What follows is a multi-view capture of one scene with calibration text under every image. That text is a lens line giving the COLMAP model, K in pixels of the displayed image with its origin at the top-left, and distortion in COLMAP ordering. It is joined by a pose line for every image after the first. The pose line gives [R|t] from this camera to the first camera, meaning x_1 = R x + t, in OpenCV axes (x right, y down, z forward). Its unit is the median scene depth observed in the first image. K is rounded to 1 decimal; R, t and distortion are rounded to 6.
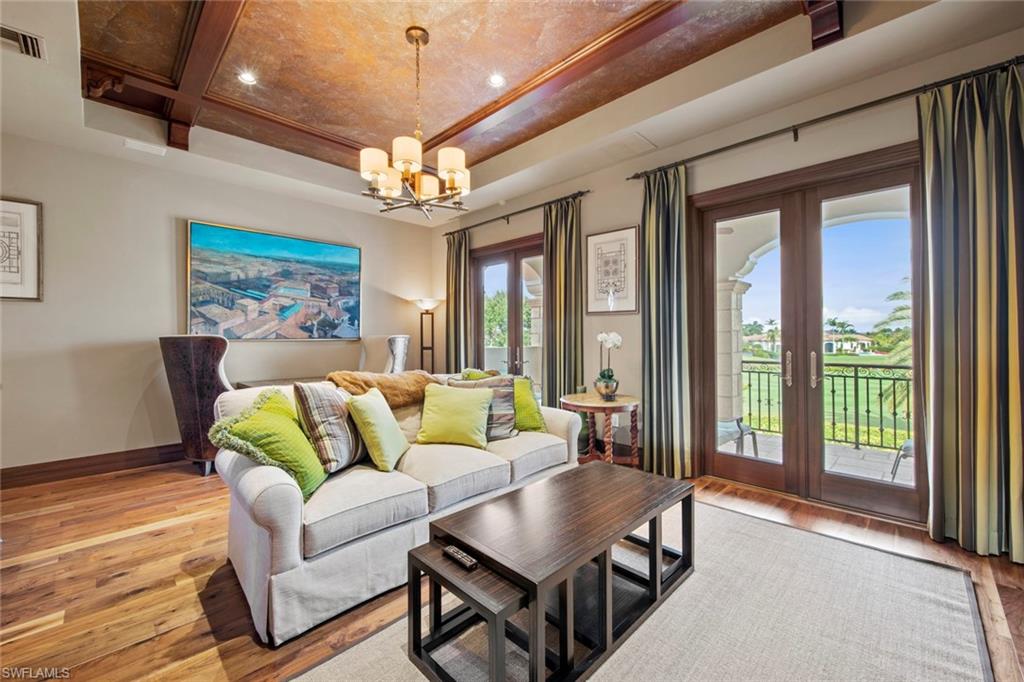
lens RADIAL K [[403.7, 0, 510.6], [0, 403.7, 334.6], [0, 0, 1]] dist [0.000431, -0.000044]
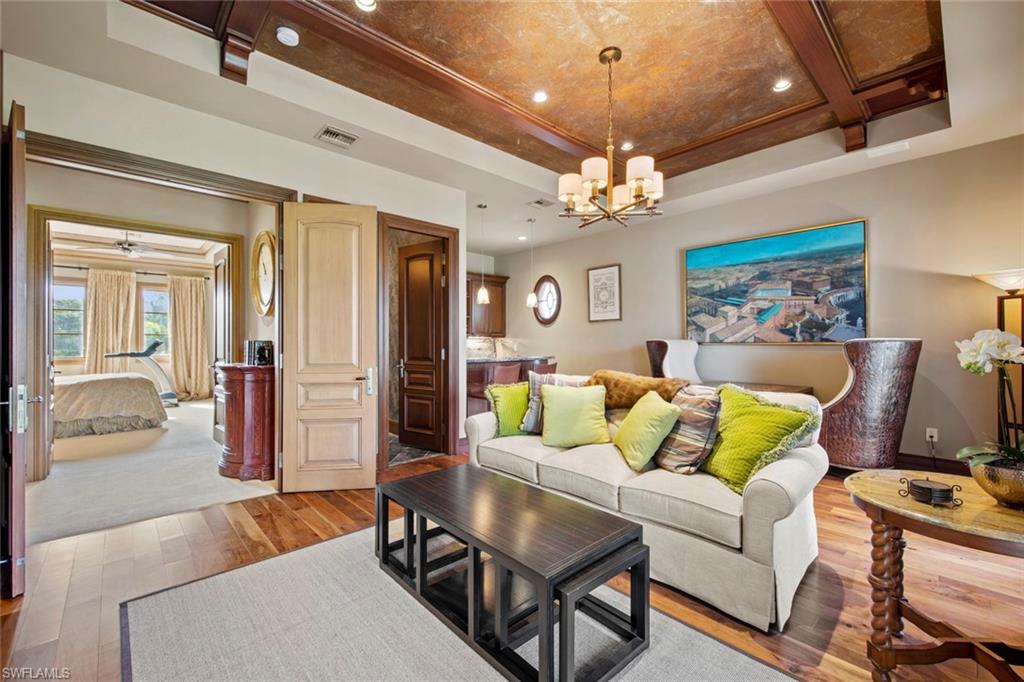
lens RADIAL K [[425.4, 0, 510.6], [0, 425.4, 341.5], [0, 0, 1]] dist [0.004159, -0.003082]
pose [[-0.046256, 0.001625, -0.998928, 0.497200], [0.009556, 0.999954, 0.001184, 0.000856], [0.998884, -0.009491, -0.046269, 0.439666]]
